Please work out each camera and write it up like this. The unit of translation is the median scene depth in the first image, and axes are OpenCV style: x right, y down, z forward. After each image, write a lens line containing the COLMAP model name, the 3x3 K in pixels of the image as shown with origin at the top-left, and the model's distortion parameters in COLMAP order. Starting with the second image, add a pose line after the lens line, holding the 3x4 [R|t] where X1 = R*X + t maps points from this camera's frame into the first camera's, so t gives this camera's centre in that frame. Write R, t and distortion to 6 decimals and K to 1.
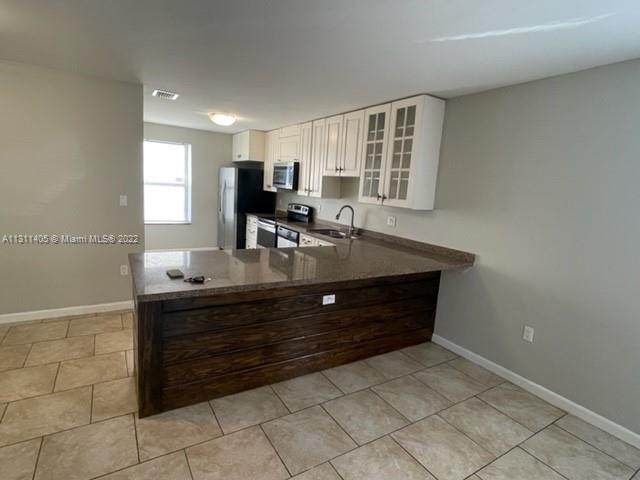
lens RADIAL K [[336.4, 0, 320.0], [0, 336.4, 240.0], [0, 0, 1]] dist [-0.004037, -0.000546]
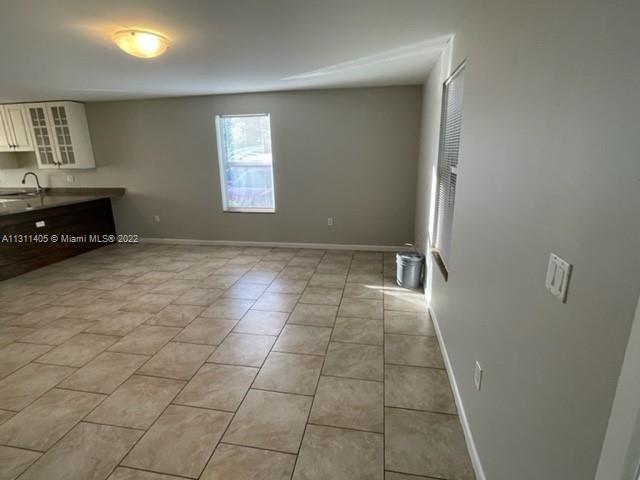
lens RADIAL K [[336.4, 0, 320.0], [0, 336.4, 240.0], [0, 0, 1]] dist [-0.004037, -0.000546]
pose [[0.672326, -0.264590, 0.691353, -0.145389], [0.178623, 0.964329, 0.195355, 0.111409], [-0.718381, -0.007850, 0.695606, -0.834376]]
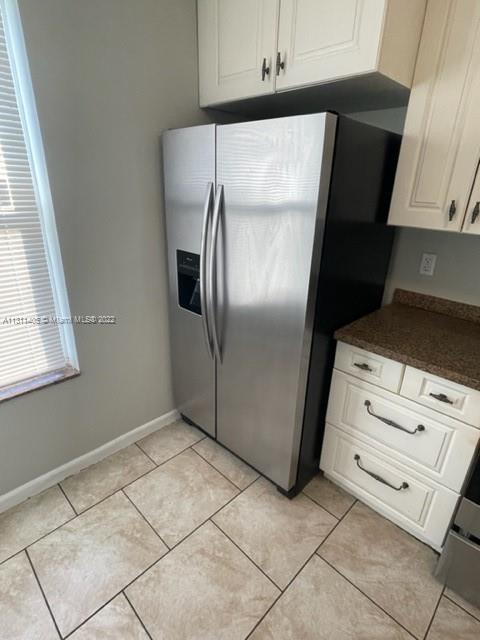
lens RADIAL K [[336.4, 0, 240.0], [0, 336.4, 320.0], [0, 0, 1]] dist [-0.004037, -0.000546]
pose [[0.972618, -0.123884, 0.196637, -0.496570], [0.074328, 0.967459, 0.241866, -0.224876], [-0.220201, -0.220628, 0.950176, 1.180459]]
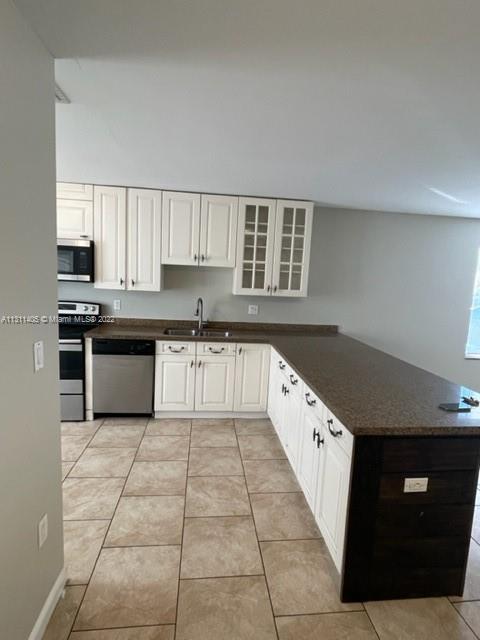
lens RADIAL K [[332.0, 0, 240.0], [0, 332.0, 320.0], [0, 0, 1]] dist [-0.003243, -0.000755]
pose [[0.444139, -0.166890, 0.880278, -0.673933], [0.124439, 0.984466, 0.123858, -0.146179], [-0.887274, 0.054531, 0.458007, 0.527209]]
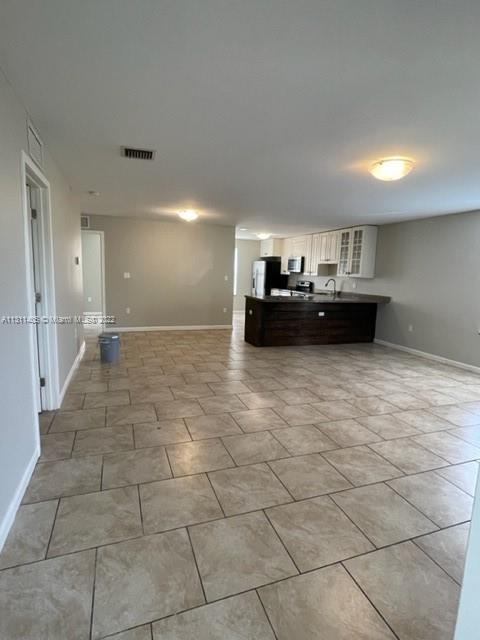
lens RADIAL K [[336.4, 0, 240.0], [0, 336.4, 320.0], [0, 0, 1]] dist [-0.004037, -0.000546]
pose [[0.976745, -0.005174, -0.214343, -0.017906], [-0.000548, 0.999645, -0.026626, 0.181569], [0.214405, 0.026124, 0.976395, -0.963877]]
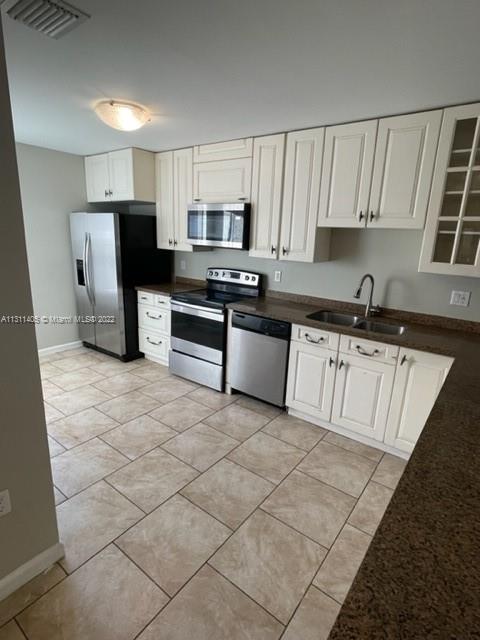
lens RADIAL K [[336.4, 0, 240.0], [0, 336.4, 320.0], [0, 0, 1]] dist [-0.004037, -0.000546]
pose [[0.934609, -0.118876, 0.335224, -0.381111], [0.080801, 0.988814, 0.125375, -0.120681], [-0.346378, -0.090090, 0.933759, 0.499899]]
